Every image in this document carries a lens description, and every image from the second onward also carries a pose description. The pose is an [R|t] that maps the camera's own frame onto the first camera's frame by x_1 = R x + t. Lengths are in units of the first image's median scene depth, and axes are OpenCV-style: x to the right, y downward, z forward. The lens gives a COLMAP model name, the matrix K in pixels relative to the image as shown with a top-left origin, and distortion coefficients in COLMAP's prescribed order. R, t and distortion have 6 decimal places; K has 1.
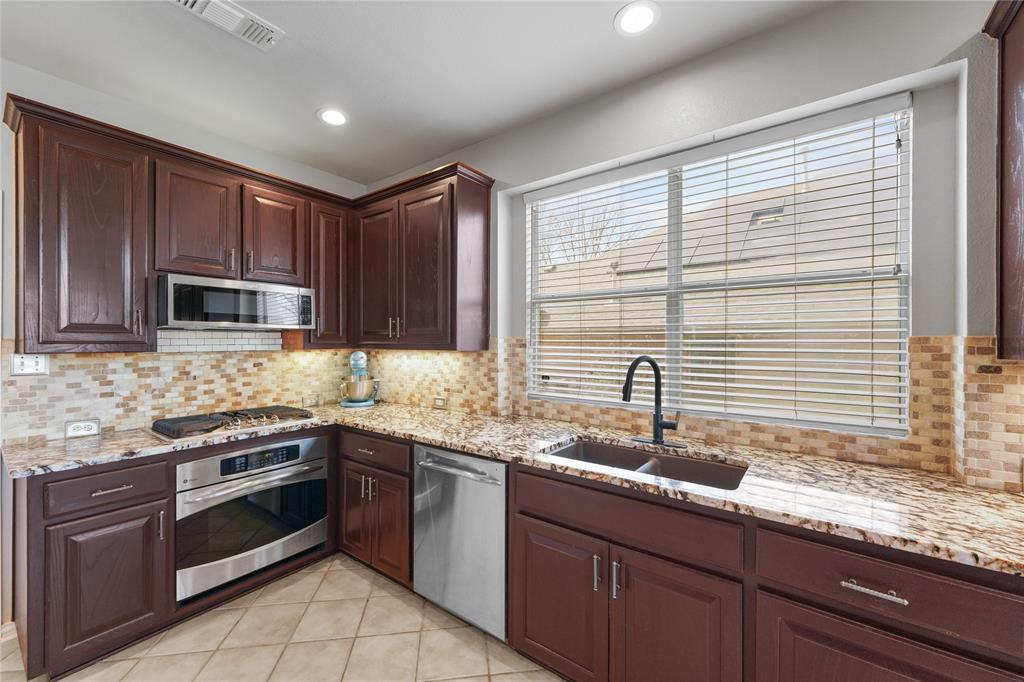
lens RADIAL K [[407.4, 0, 509.6], [0, 407.4, 340.7], [0, 0, 1]] dist [0.008495, -0.000166]
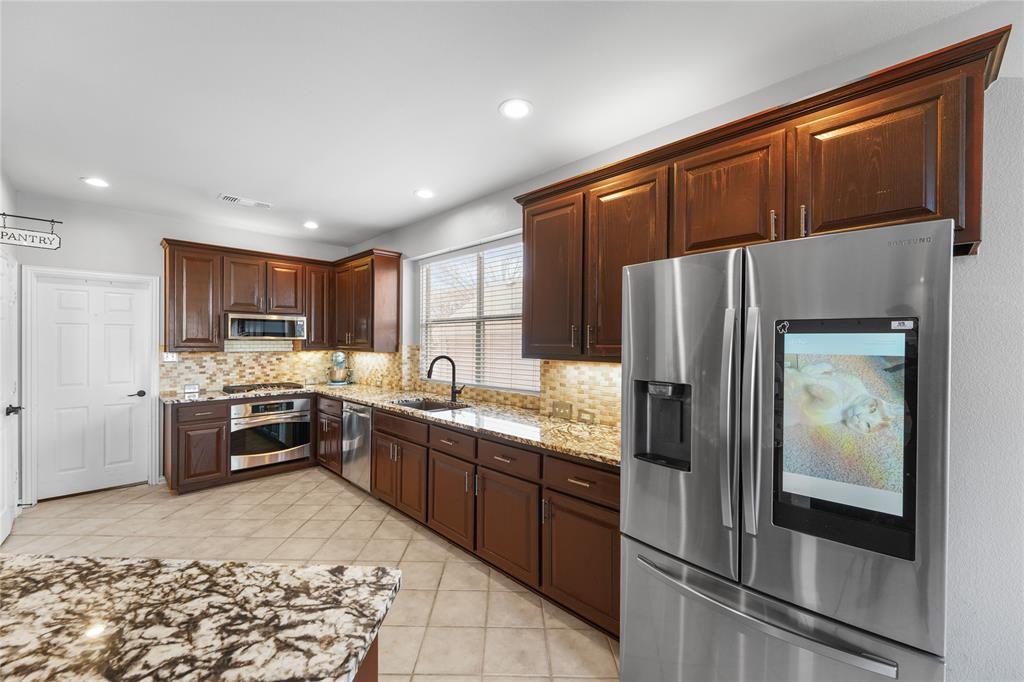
lens RADIAL K [[407.4, 0, 512.6], [0, 407.4, 344.7], [0, 0, 1]] dist [0.008495, -0.000166]
pose [[0.989780, 0.005663, -0.142489, 0.802632], [-0.004757, 0.999966, 0.006698, -0.025676], [0.142522, -0.005952, 0.989774, -0.761943]]
